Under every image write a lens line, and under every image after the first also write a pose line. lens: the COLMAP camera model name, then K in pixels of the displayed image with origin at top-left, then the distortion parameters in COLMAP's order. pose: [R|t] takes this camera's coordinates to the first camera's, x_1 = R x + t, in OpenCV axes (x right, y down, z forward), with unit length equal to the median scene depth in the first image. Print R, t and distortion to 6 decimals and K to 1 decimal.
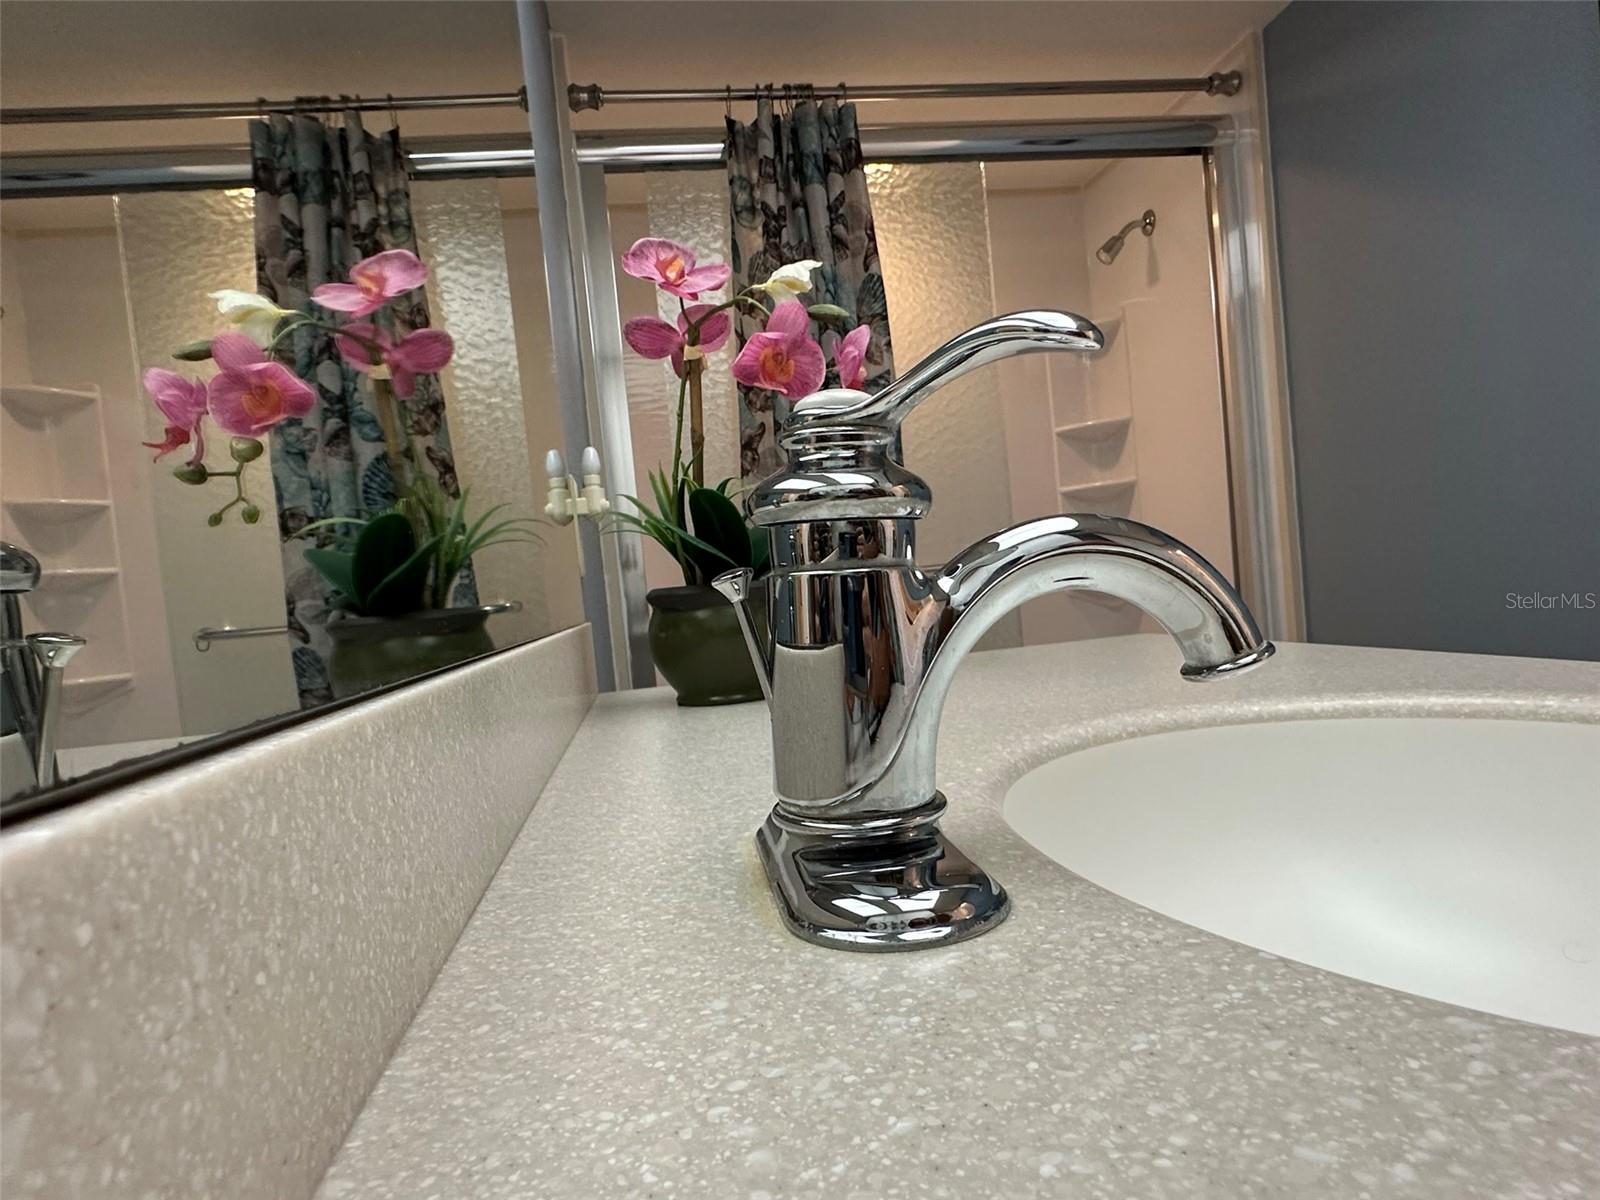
lens RADIAL K [[933.7, 0, 798.9], [0, 933.7, 650.1], [0, 0, 1]] dist [-0.006075, 0.002736]
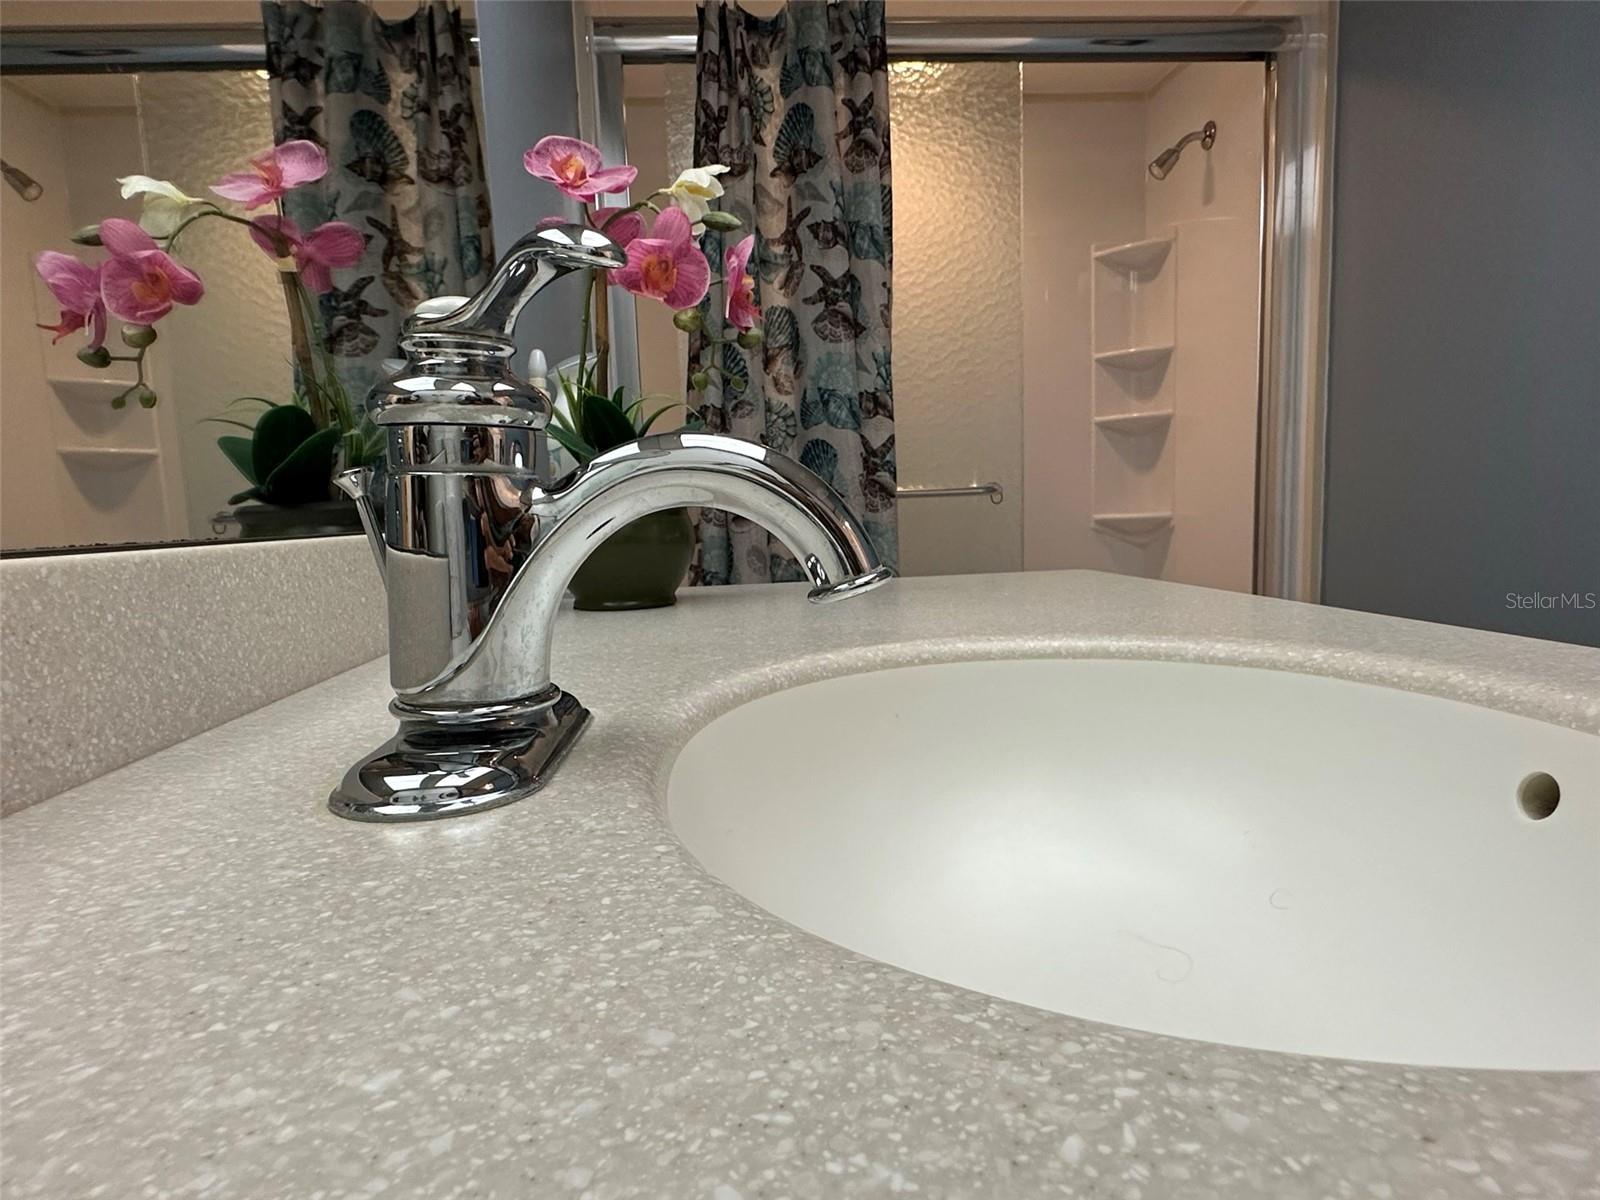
lens RADIAL K [[933.7, 0, 798.9], [0, 933.7, 650.1], [0, 0, 1]] dist [-0.006075, 0.002736]
pose [[0.995744, 0.067069, -0.063208, 0.198654], [-0.061370, 0.994214, 0.088159, -0.001809], [0.068755, -0.083905, 0.994099, -0.013152]]
